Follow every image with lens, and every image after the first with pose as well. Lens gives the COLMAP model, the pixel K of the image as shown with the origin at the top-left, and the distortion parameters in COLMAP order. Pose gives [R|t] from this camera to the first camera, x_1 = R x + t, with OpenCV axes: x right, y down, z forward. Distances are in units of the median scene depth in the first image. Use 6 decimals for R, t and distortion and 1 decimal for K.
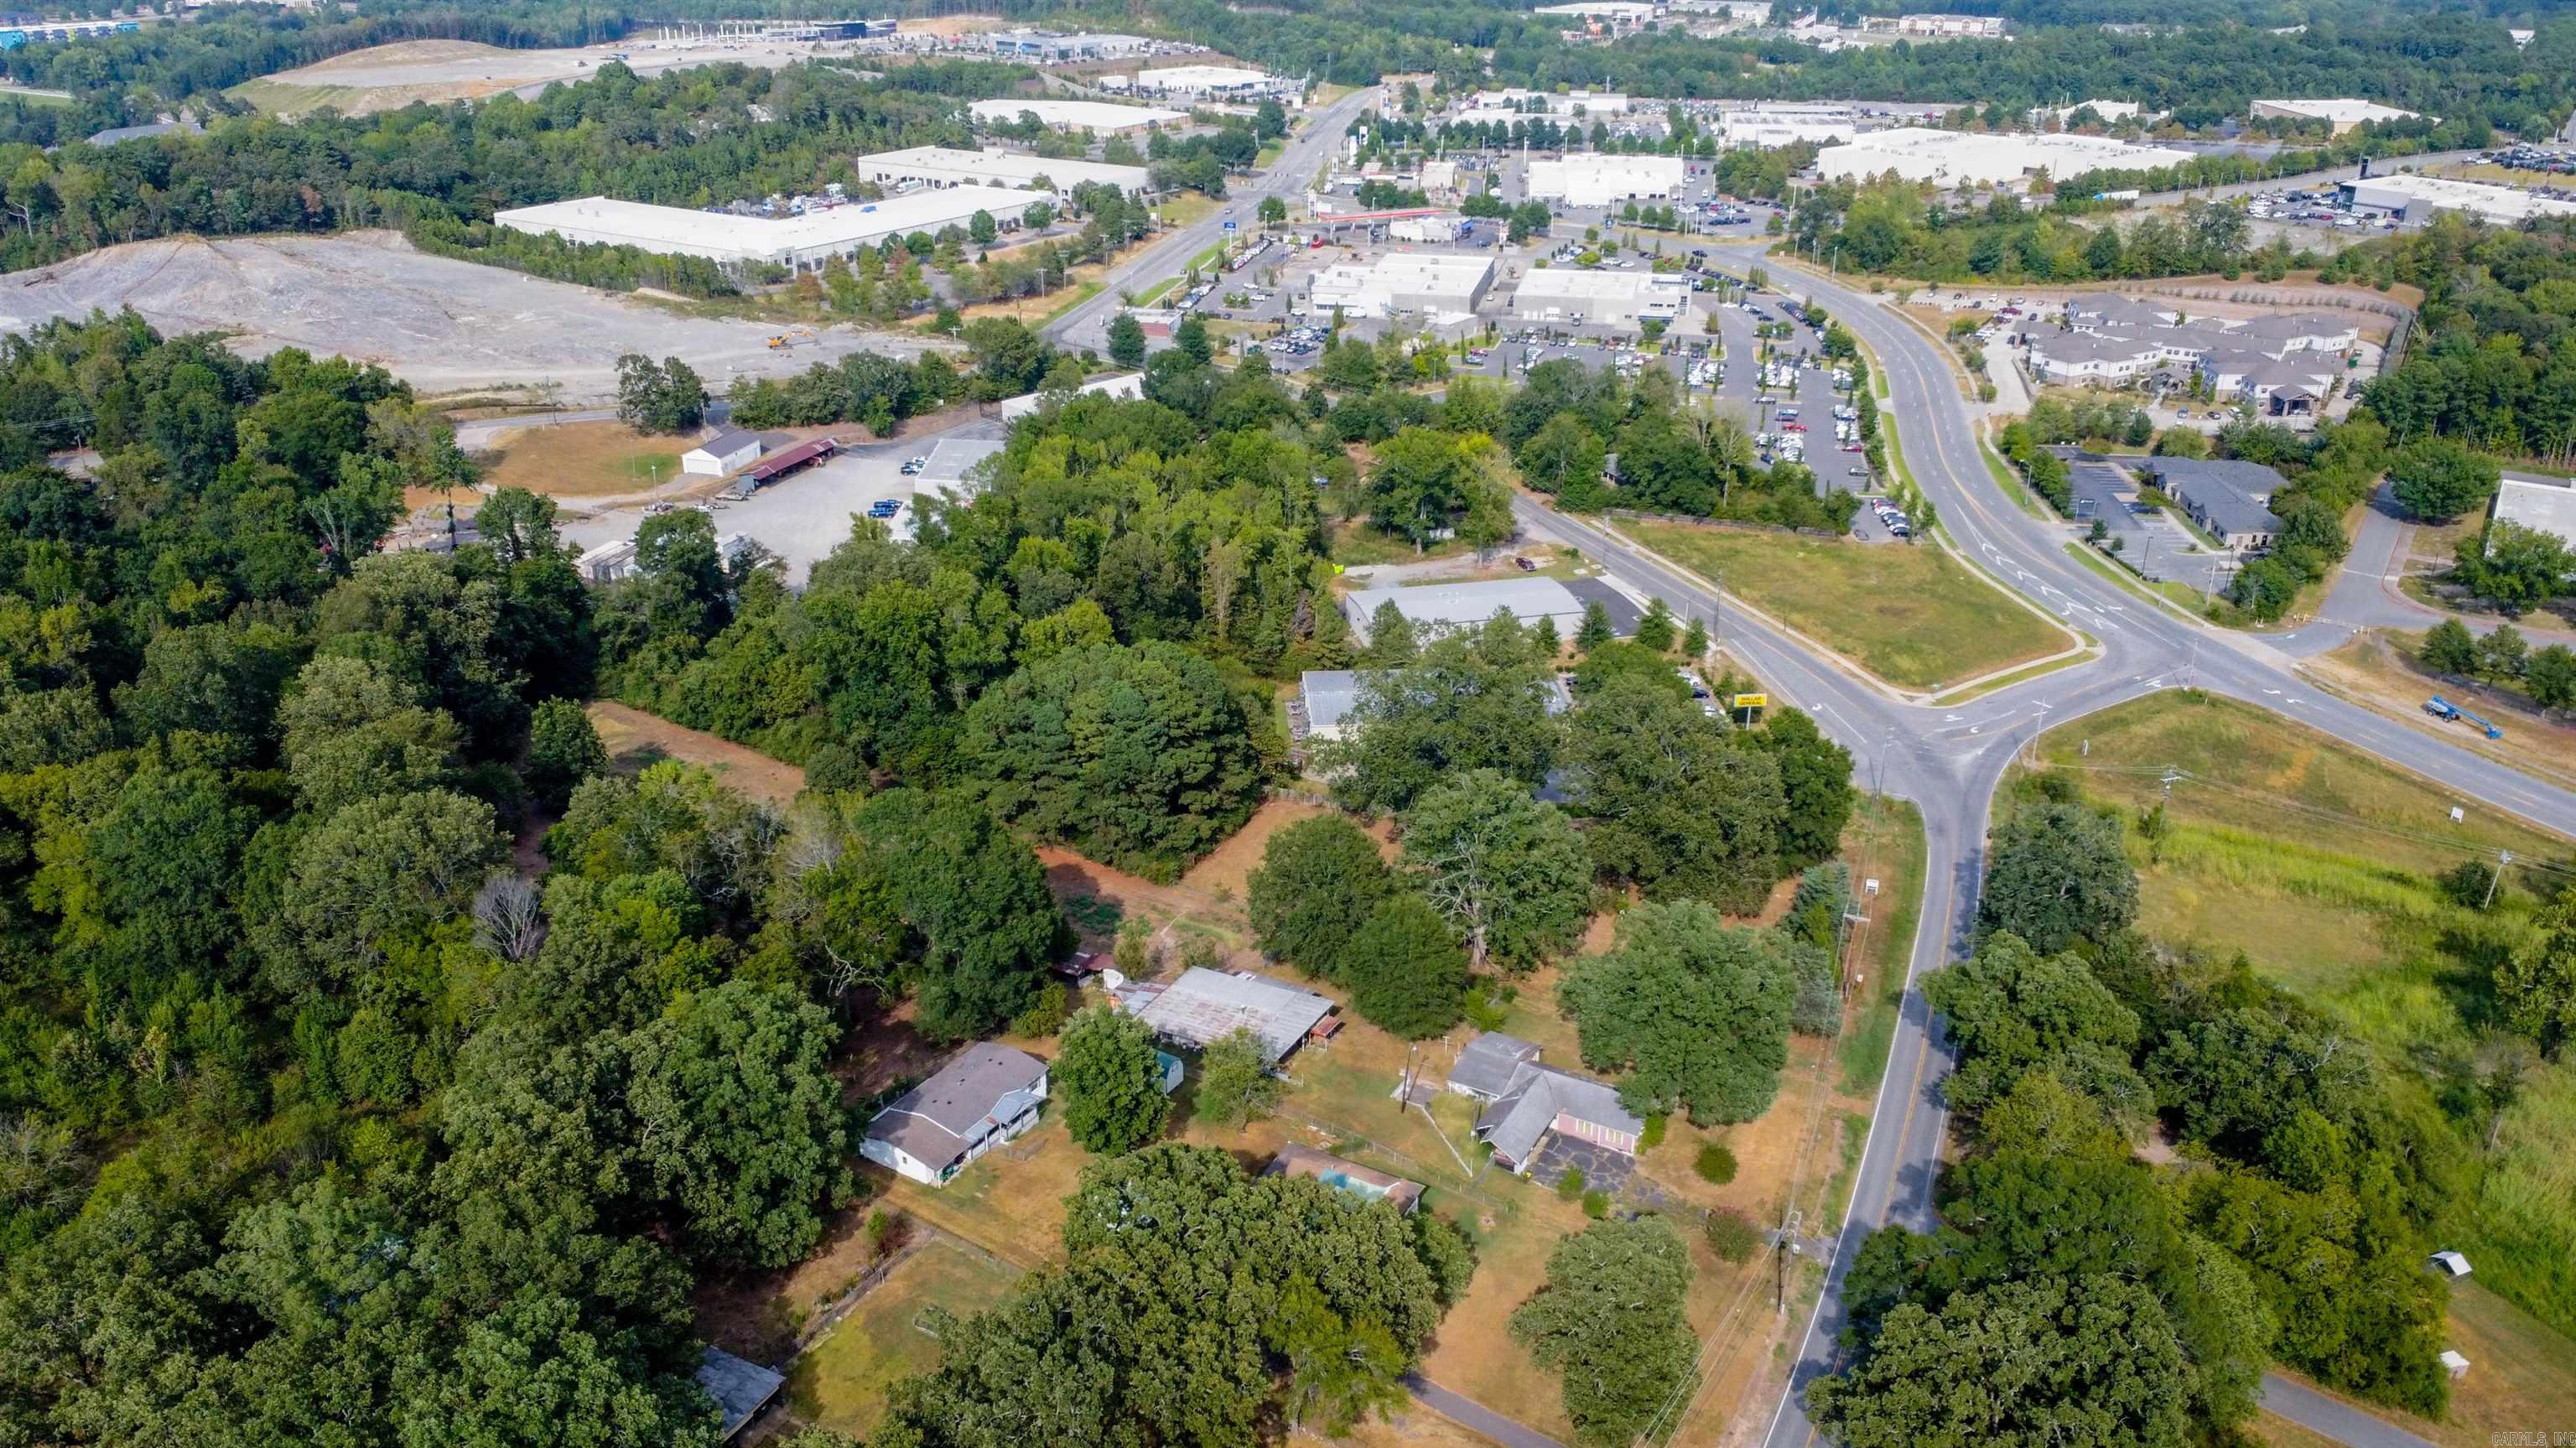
lens RADIAL K [[1936.3, 0, 1271.1], [0, 1936.3, 723.1], [0, 0, 1]] dist [0.000571, -0.001339]
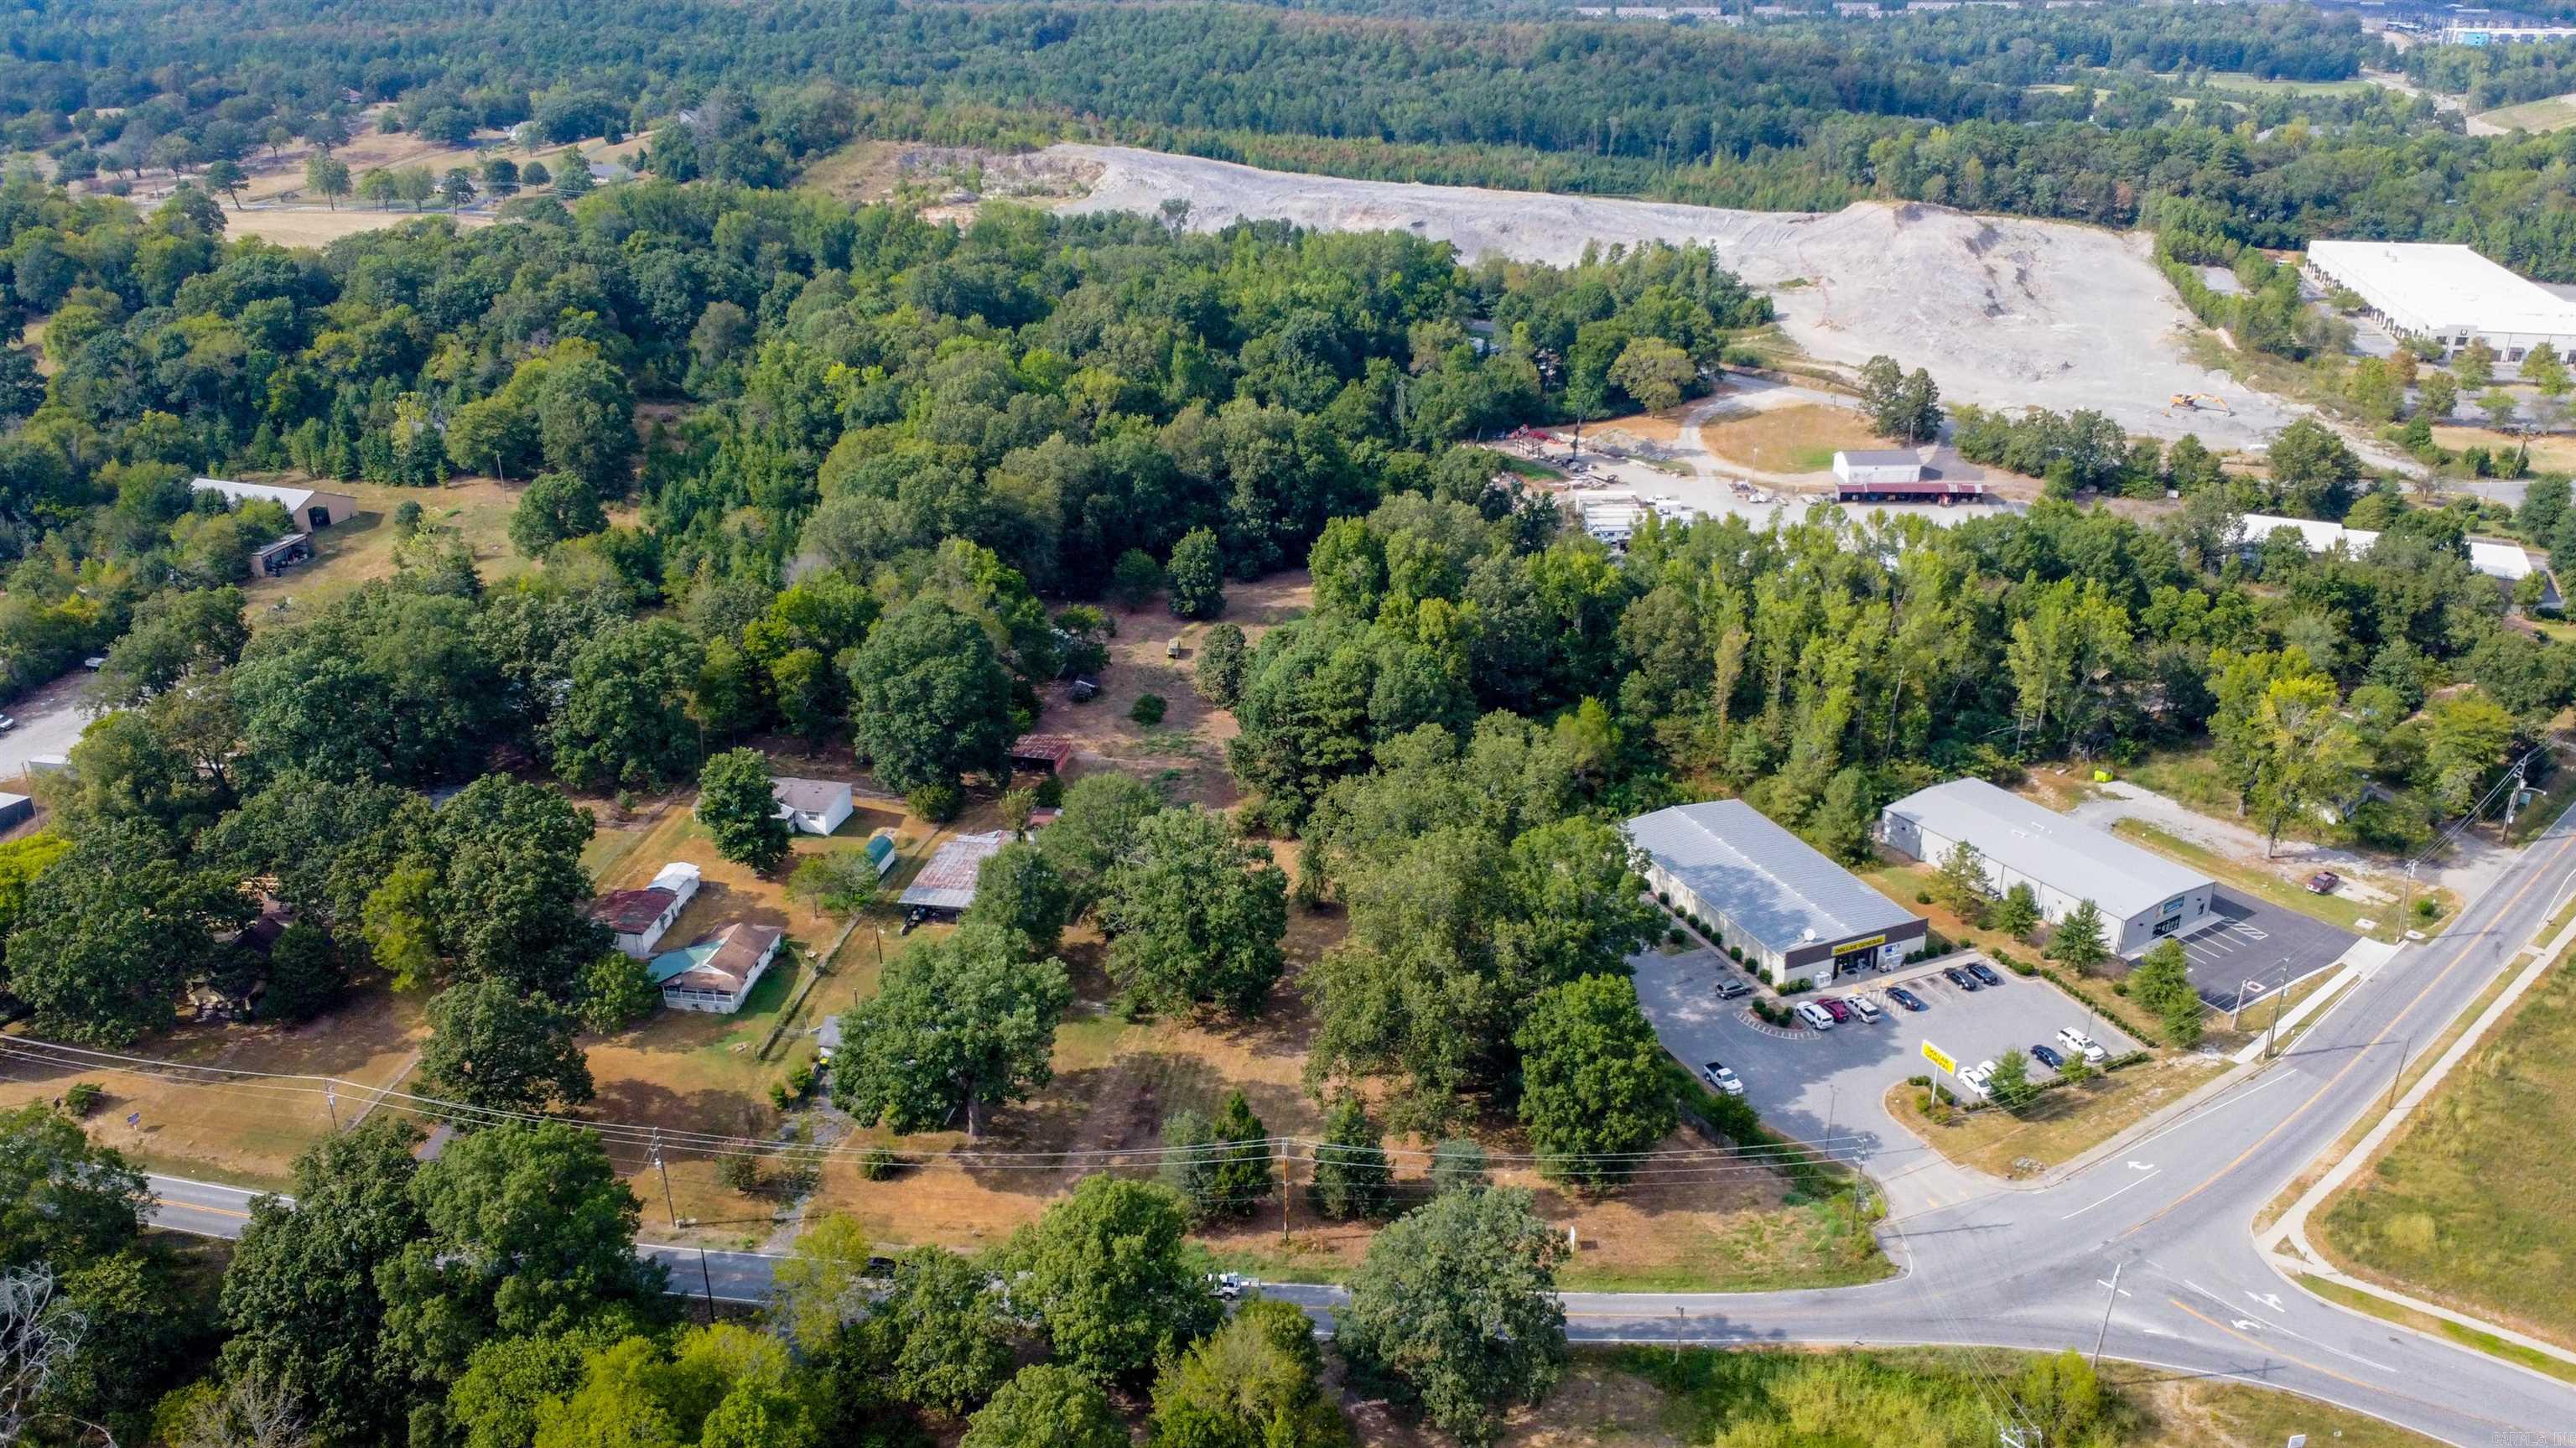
lens RADIAL K [[1936.3, 0, 1271.1], [0, 1936.3, 723.1], [0, 0, 1]] dist [0.000571, -0.001339]
pose [[0.344671, 0.371429, -0.862115, 0.334447], [-0.371329, 0.897430, 0.238187, -0.091104], [0.862158, 0.238032, 0.447241, 0.201270]]
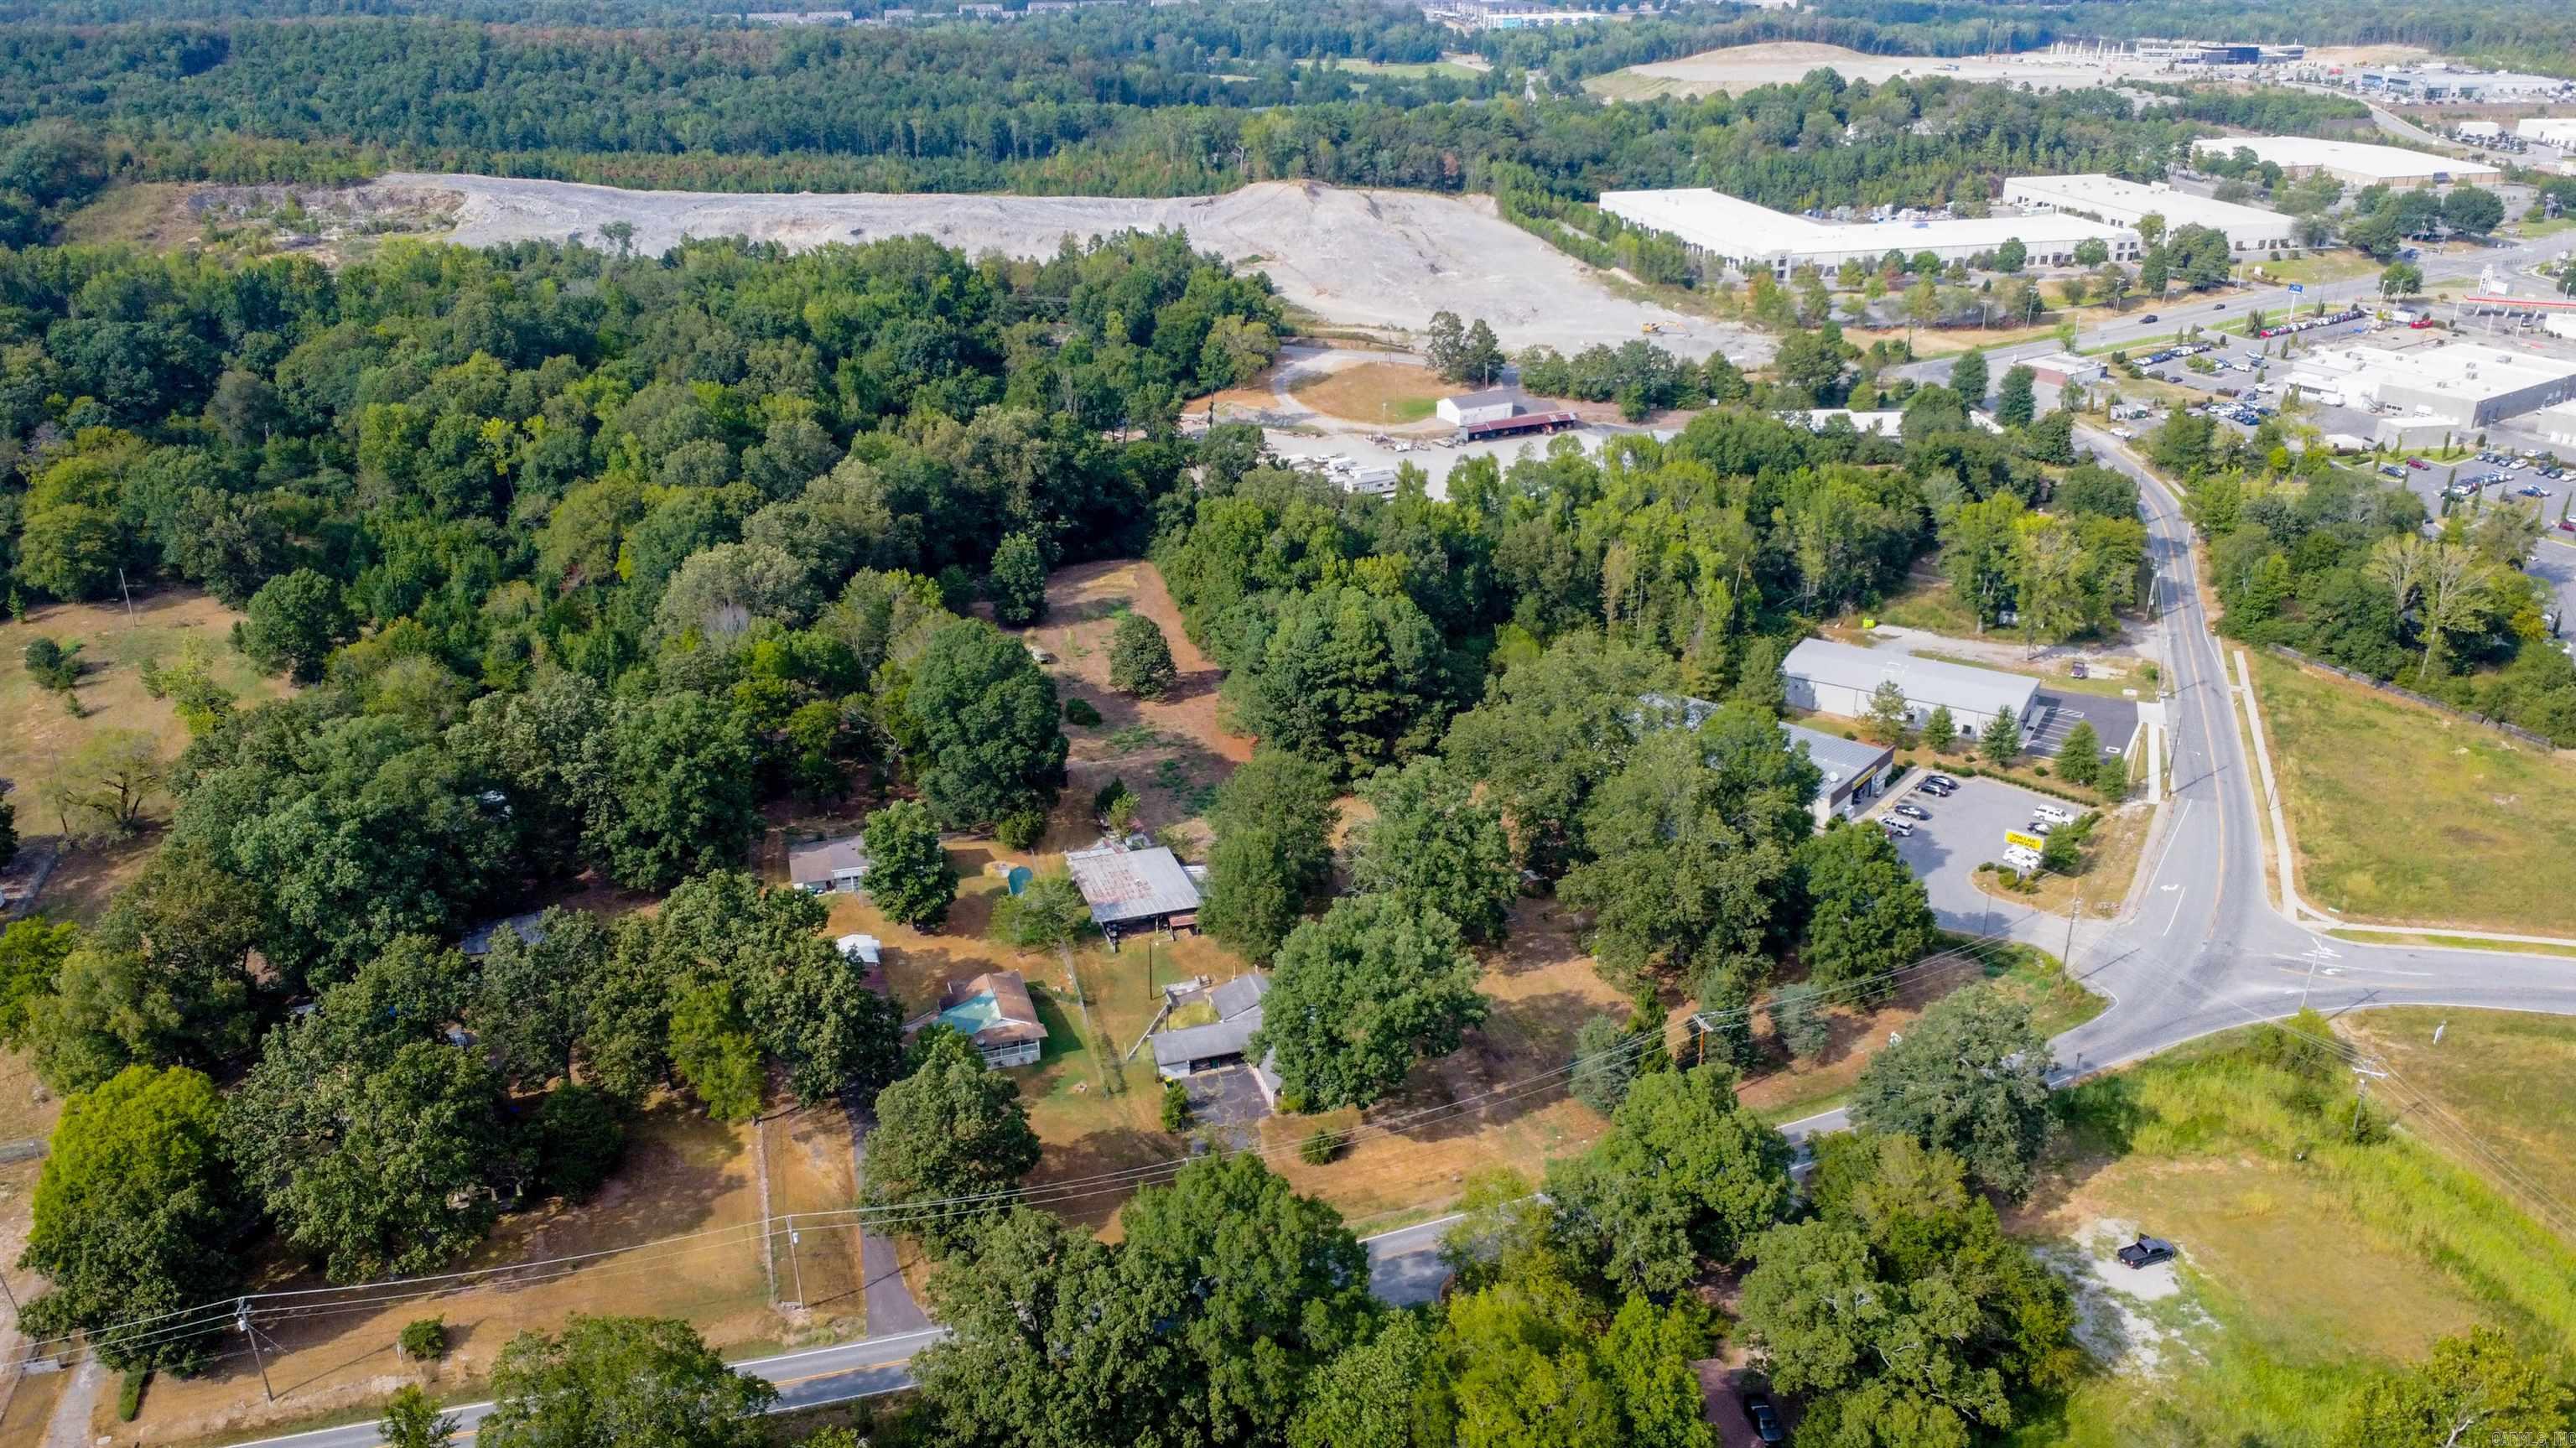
lens RADIAL K [[1936.3, 0, 1271.1], [0, 1936.3, 723.1], [0, 0, 1]] dist [0.000571, -0.001339]
pose [[0.736162, 0.267924, -0.621516, 0.241159], [-0.270823, 0.958196, 0.092280, -0.022535], [0.620258, 0.100388, 0.777947, 0.045038]]
